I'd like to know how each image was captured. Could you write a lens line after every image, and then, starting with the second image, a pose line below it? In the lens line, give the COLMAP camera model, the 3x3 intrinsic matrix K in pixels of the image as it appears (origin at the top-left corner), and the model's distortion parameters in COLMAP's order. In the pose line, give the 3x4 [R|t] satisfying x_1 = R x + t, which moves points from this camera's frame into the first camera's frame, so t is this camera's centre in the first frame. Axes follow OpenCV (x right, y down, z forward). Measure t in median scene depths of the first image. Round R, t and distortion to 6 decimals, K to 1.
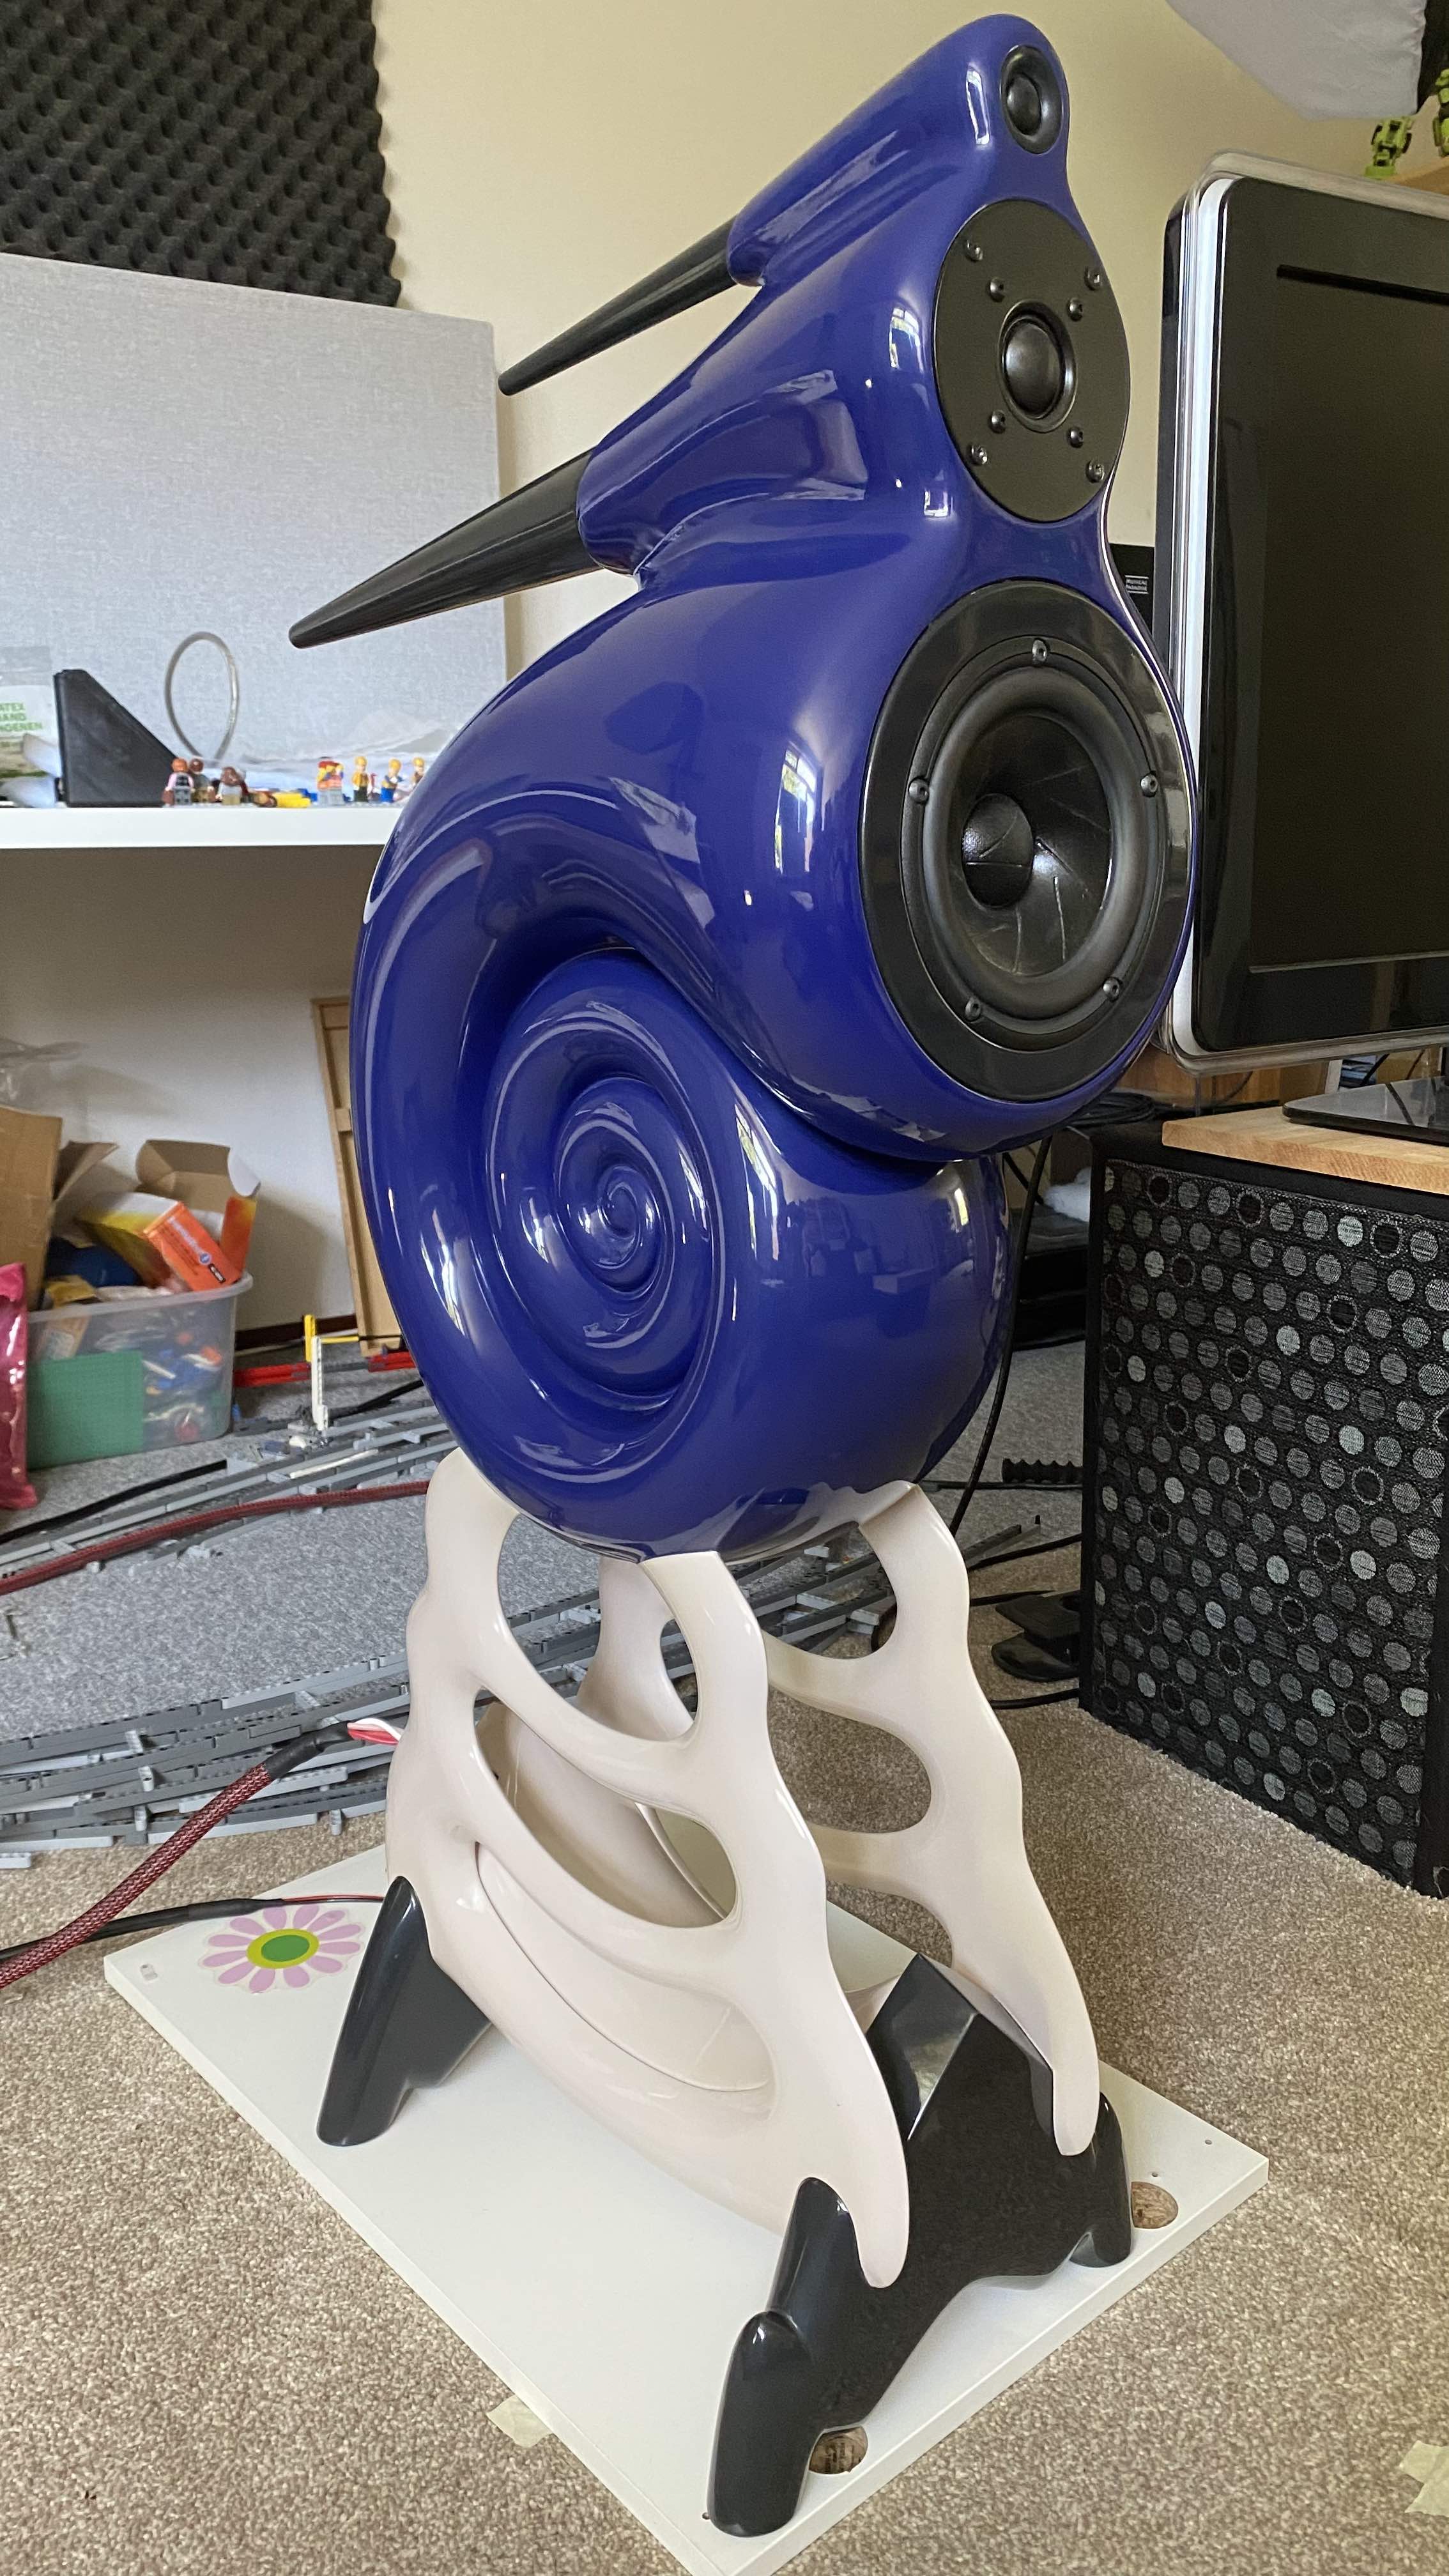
lens RADIAL K [[1990.5, 0, 724.5], [0, 1990.5, 1288.0], [0, 0, 1]] dist [0.029478, -0.020198]
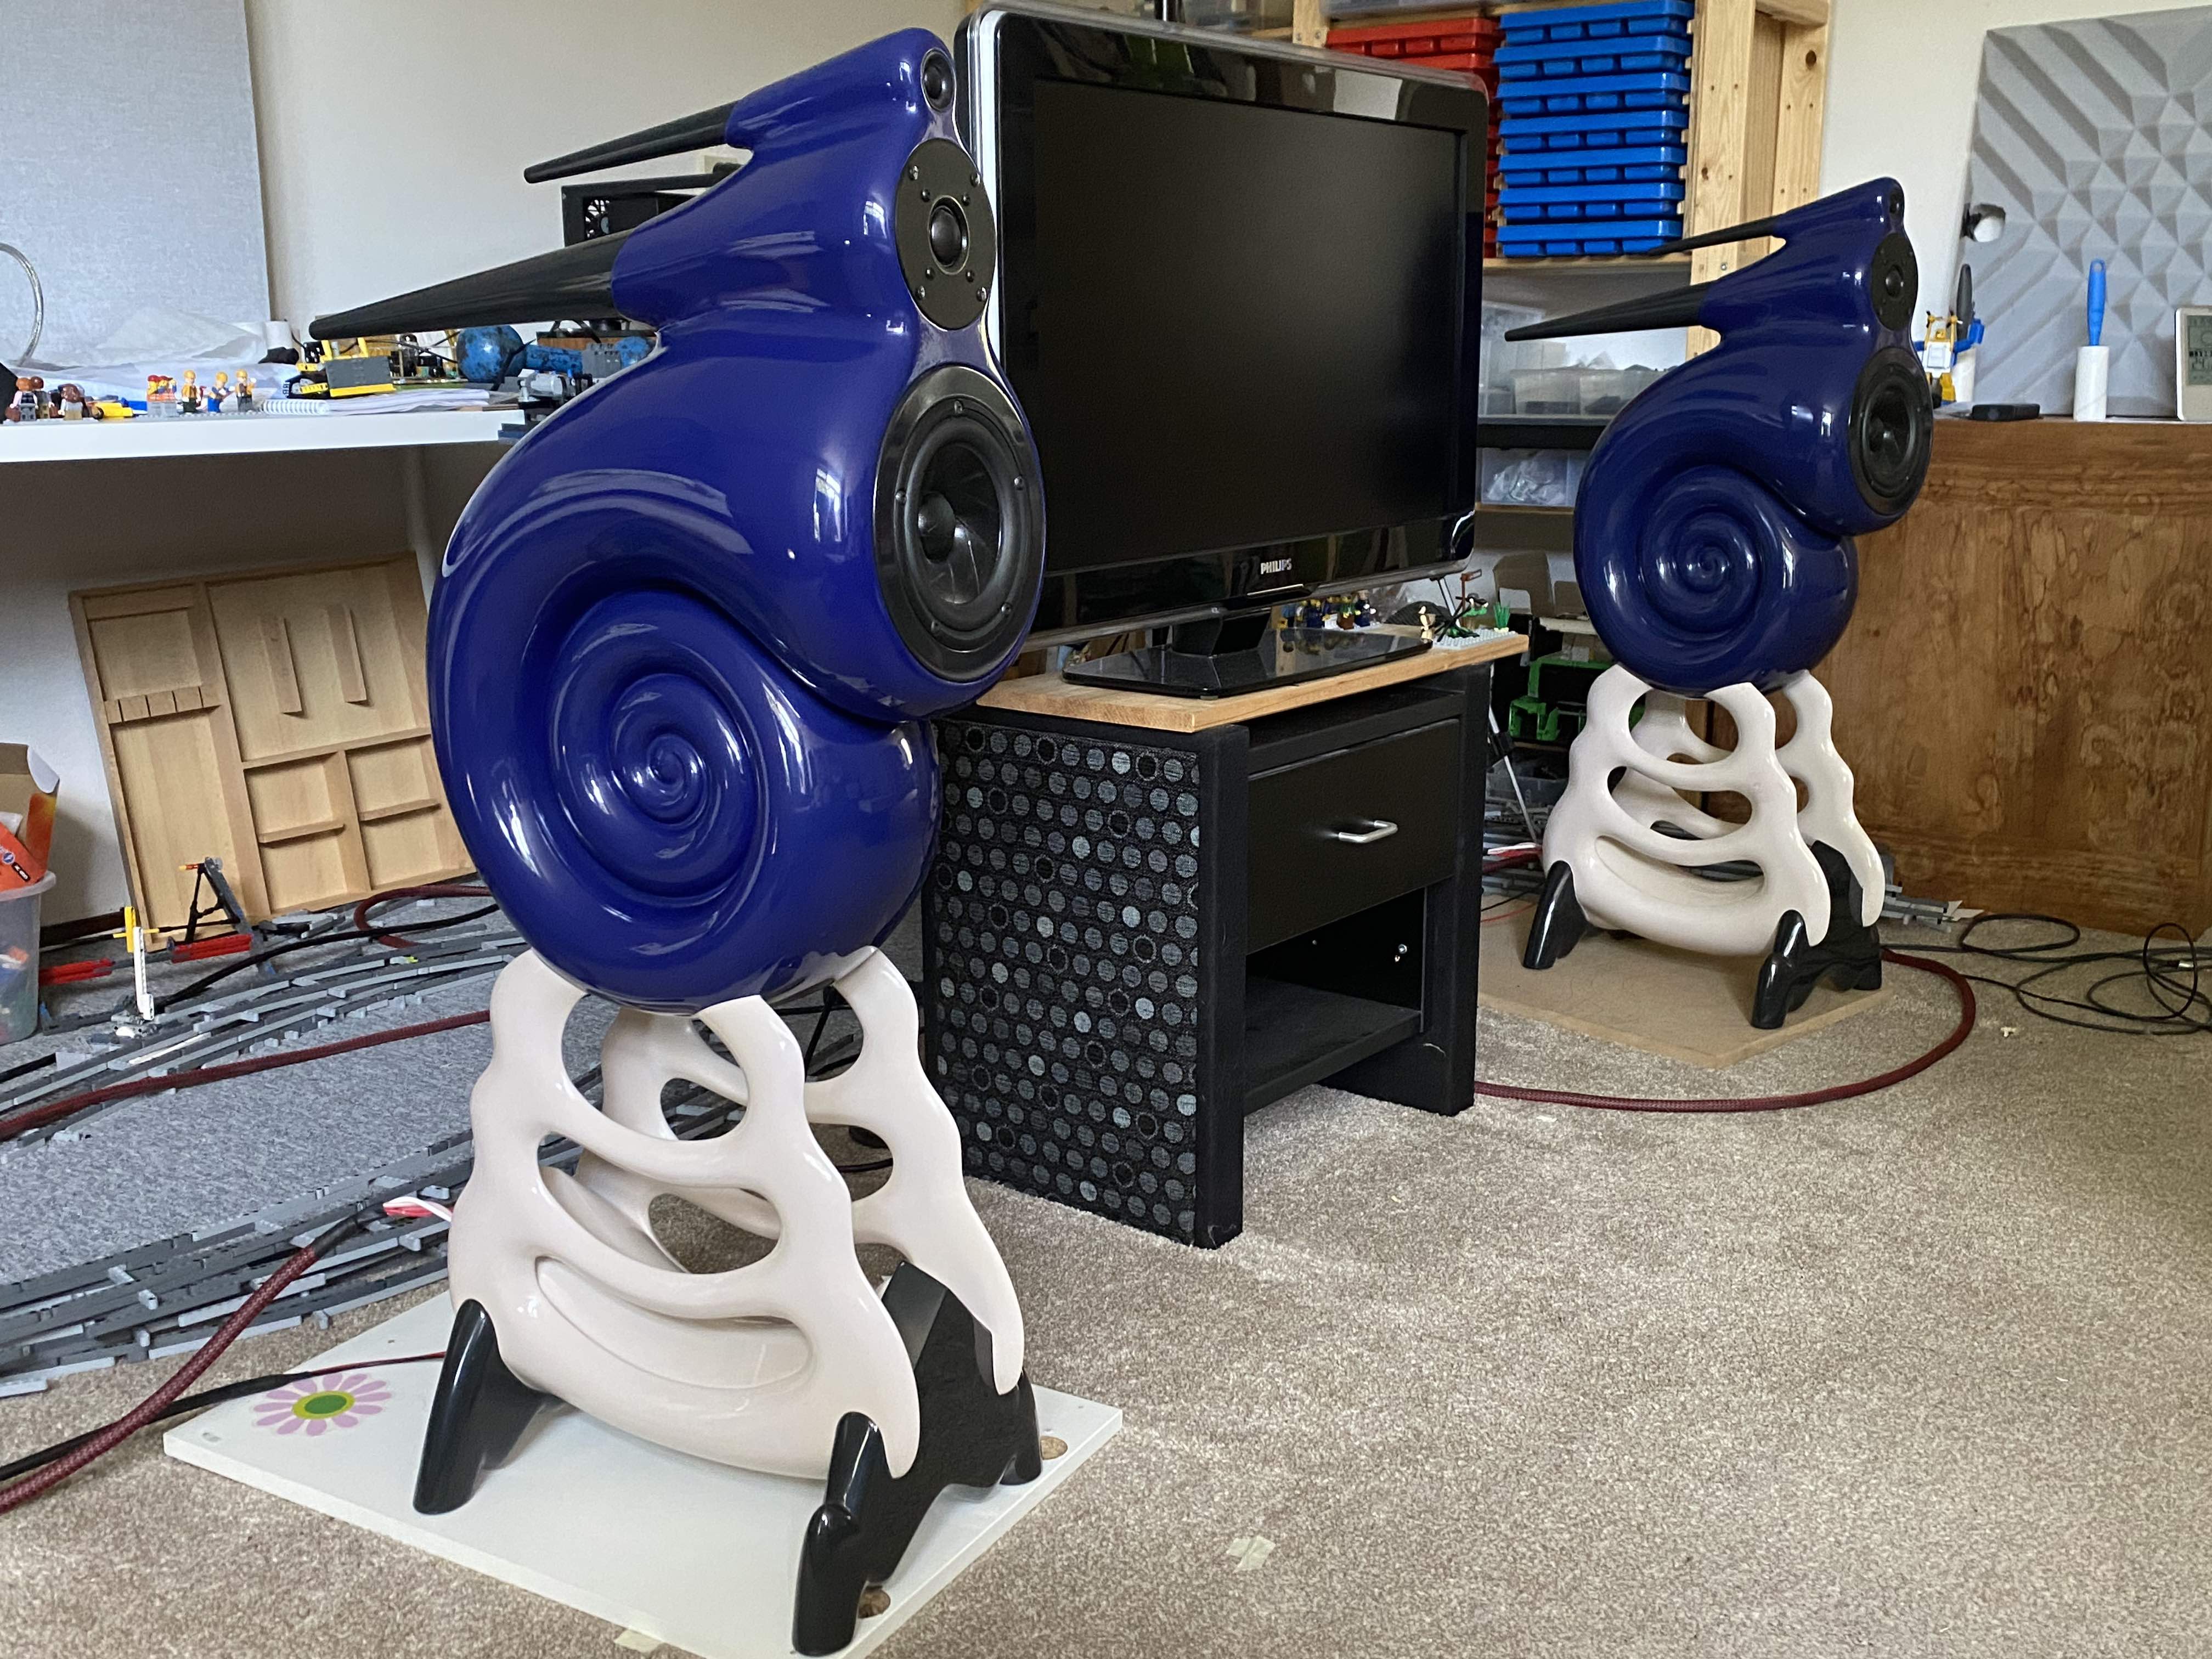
lens RADIAL K [[2202.4, 0, 1106.0], [0, 2202.4, 829.5], [0, 0, 1]] dist [0.152434, -0.304485]
pose [[0.942306, -0.061183, 0.329113, -0.185524], [0.066911, 0.997740, -0.006097, 0.024277], [-0.327996, 0.027766, 0.944271, -0.397886]]
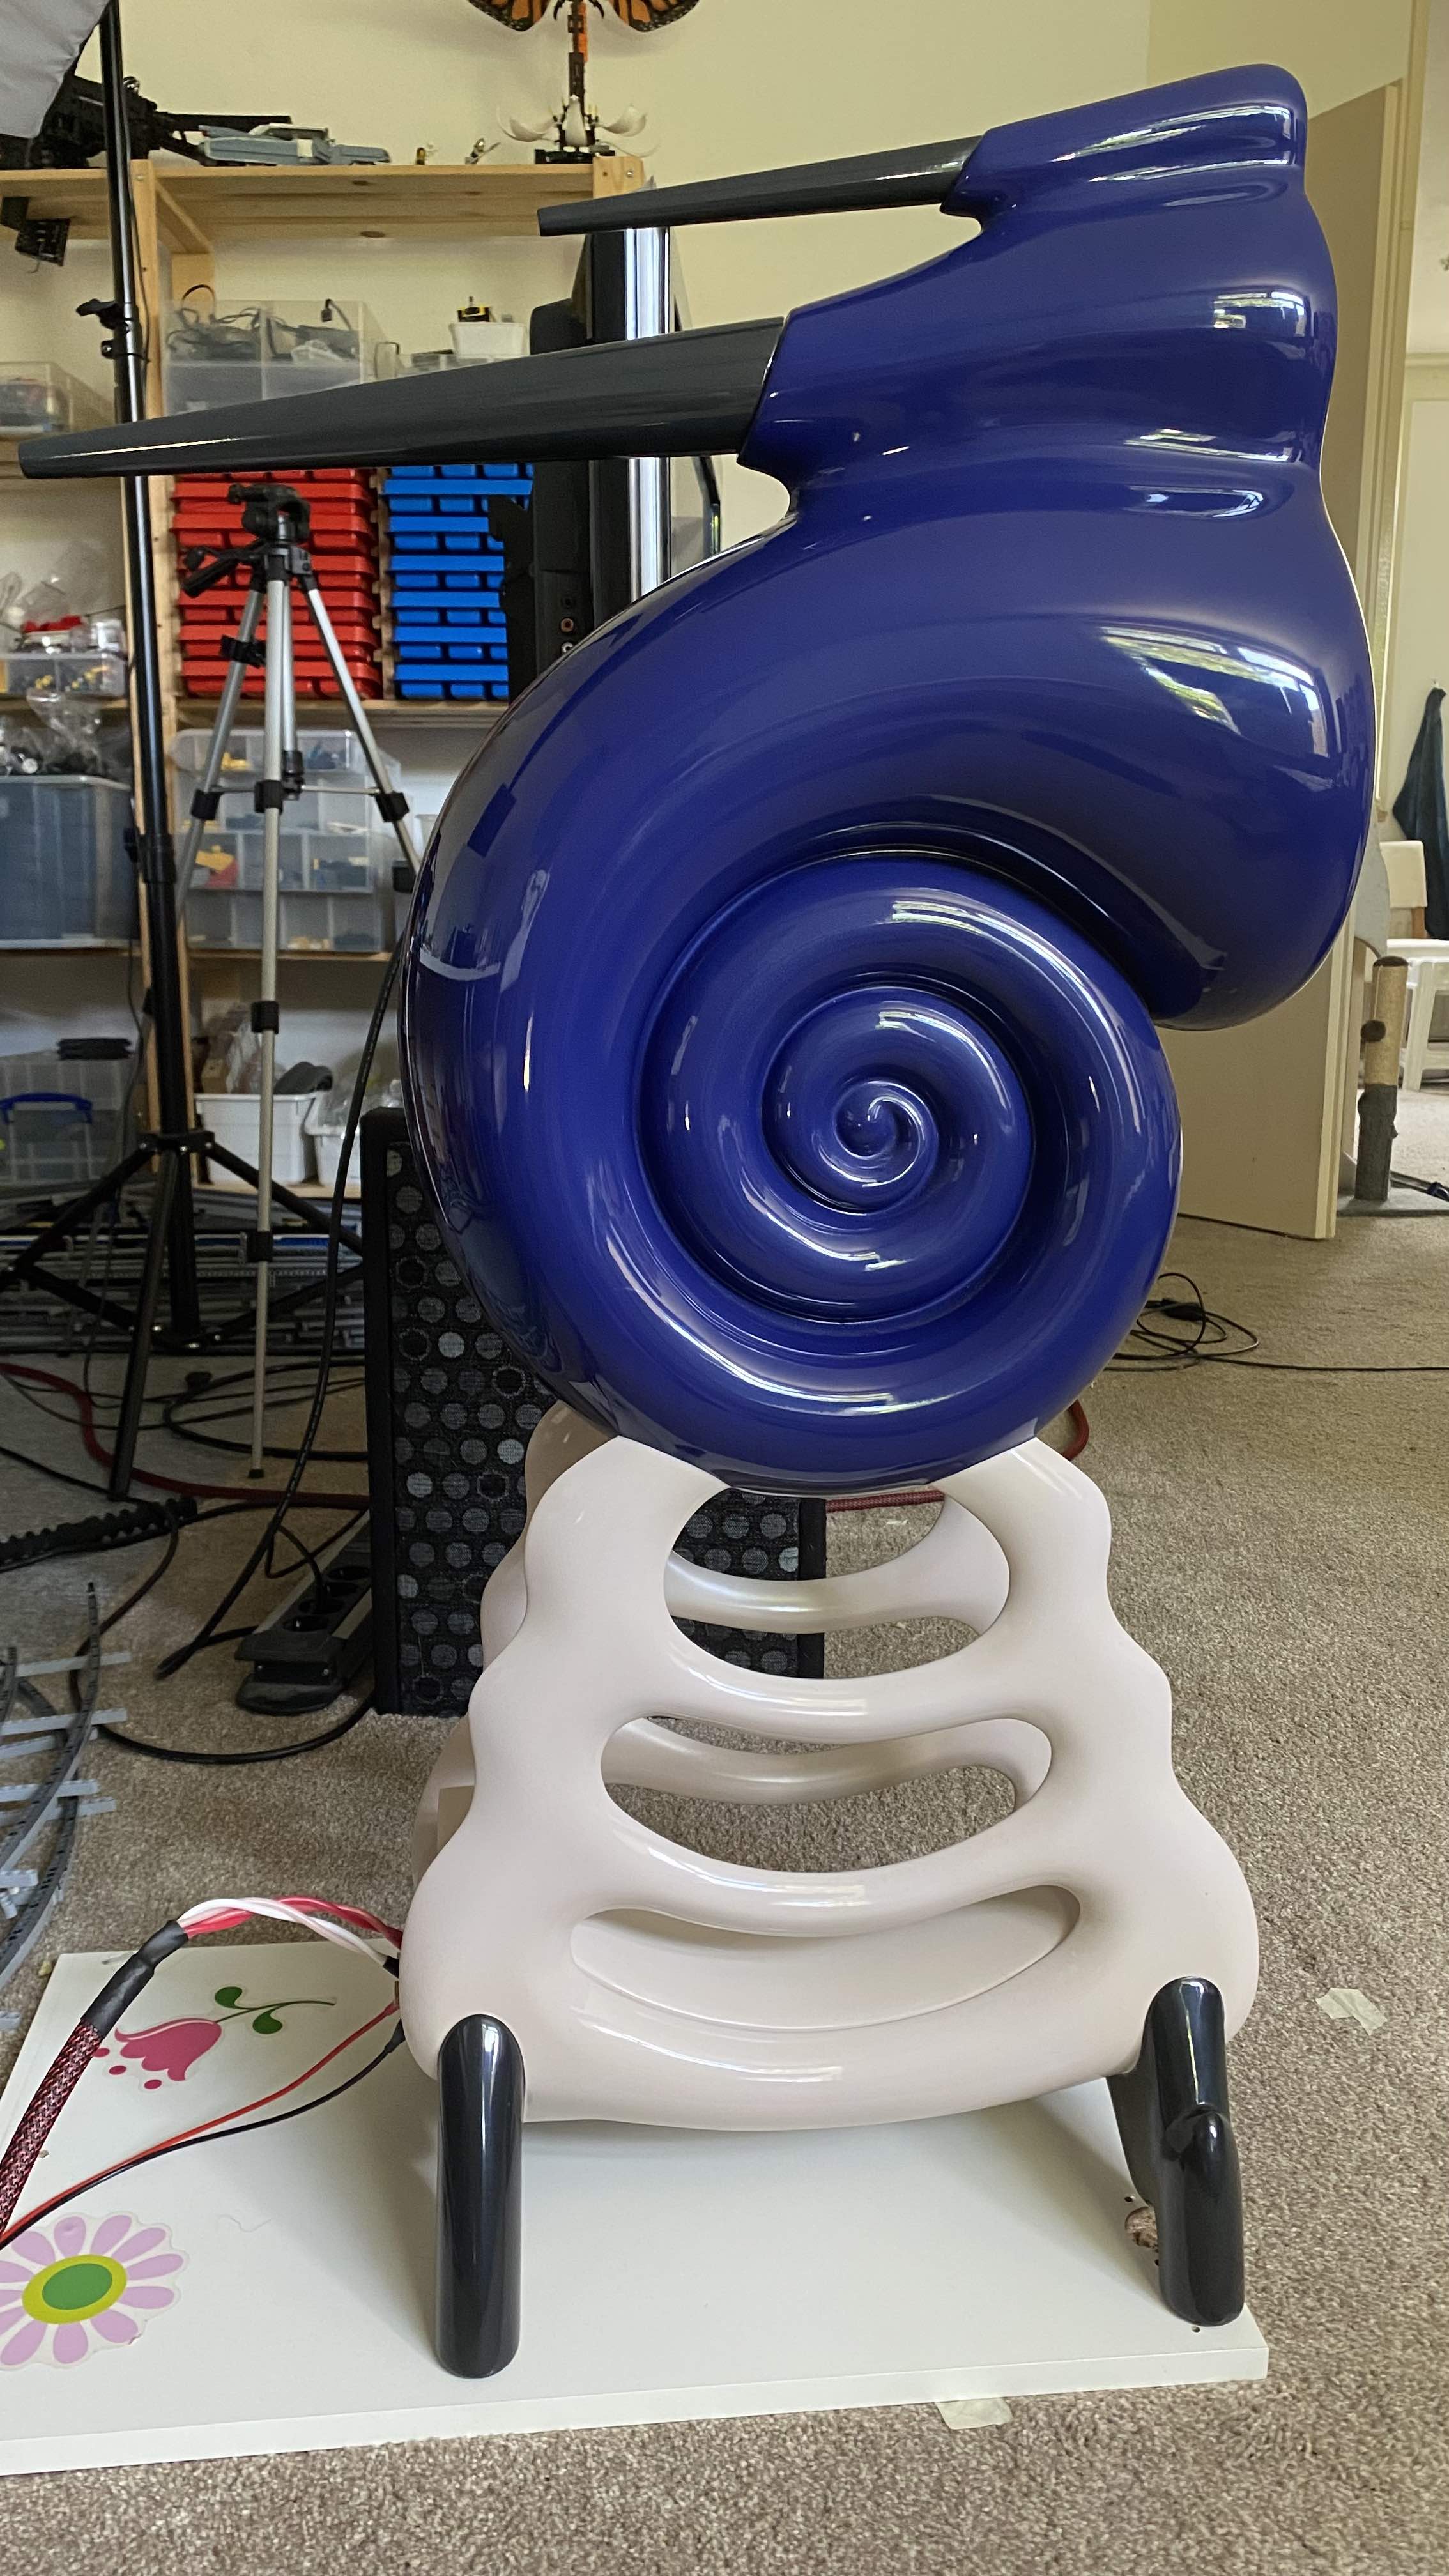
lens RADIAL K [[2001.4, 0, 724.5], [0, 2001.4, 1288.0], [0, 0, 1]] dist [0.065240, -0.000781]
pose [[0.560618, -0.146836, 0.814952, -0.590538], [0.184012, 0.981637, 0.050285, -0.014917], [-0.807371, 0.121770, 0.577343, 0.322721]]
